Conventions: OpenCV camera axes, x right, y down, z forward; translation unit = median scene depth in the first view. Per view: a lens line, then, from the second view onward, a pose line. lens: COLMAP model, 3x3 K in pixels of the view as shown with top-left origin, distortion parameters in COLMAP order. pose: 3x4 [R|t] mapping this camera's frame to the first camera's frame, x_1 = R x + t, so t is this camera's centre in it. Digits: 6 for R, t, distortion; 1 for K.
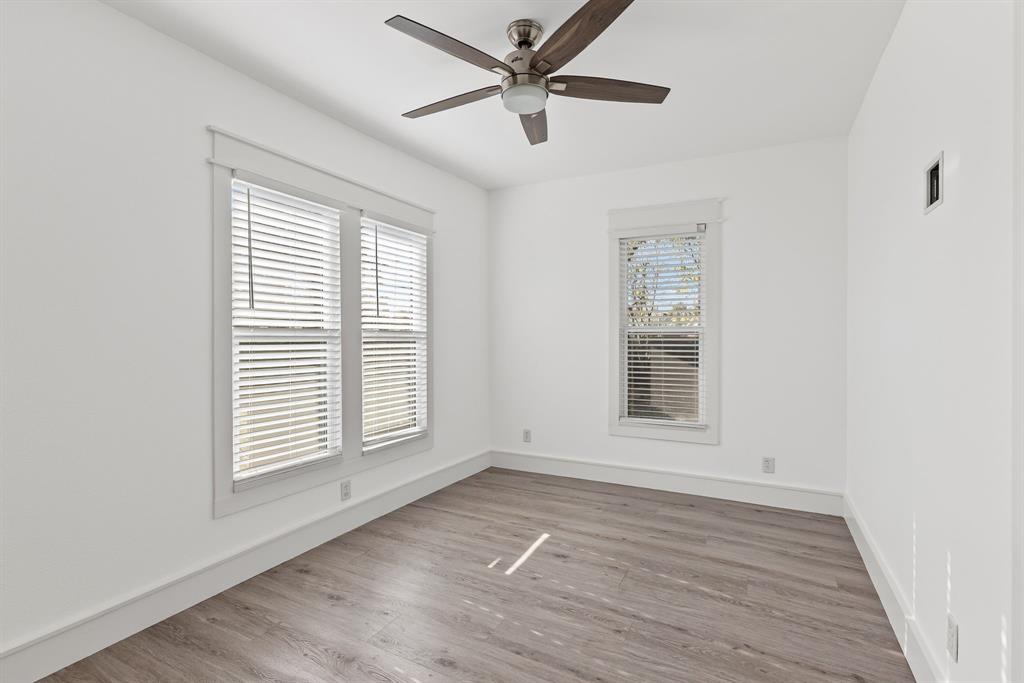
lens RADIAL K [[458.9, 0, 512.0], [0, 458.9, 341.5], [0, 0, 1]] dist [0.004819, -0.000410]
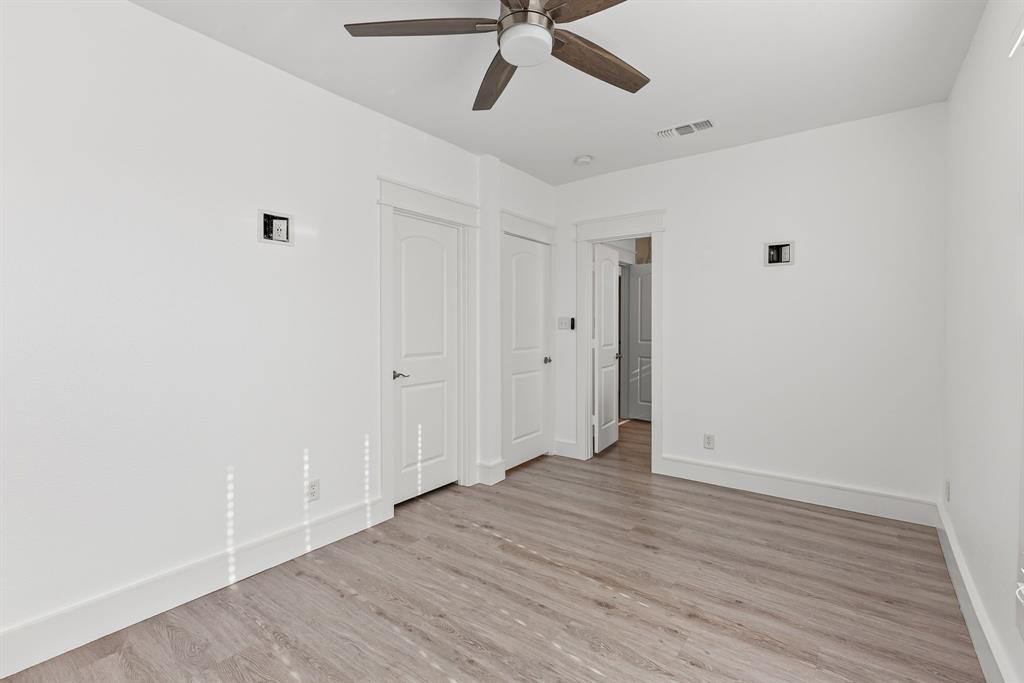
lens RADIAL K [[458.9, 0, 512.0], [0, 458.9, 341.5], [0, 0, 1]] dist [0.004819, -0.000410]
pose [[-0.987637, -0.002416, 0.156740, -0.082334], [0.004109, 0.999139, 0.041295, -0.021615], [-0.156705, 0.041428, -0.986776, 1.924564]]
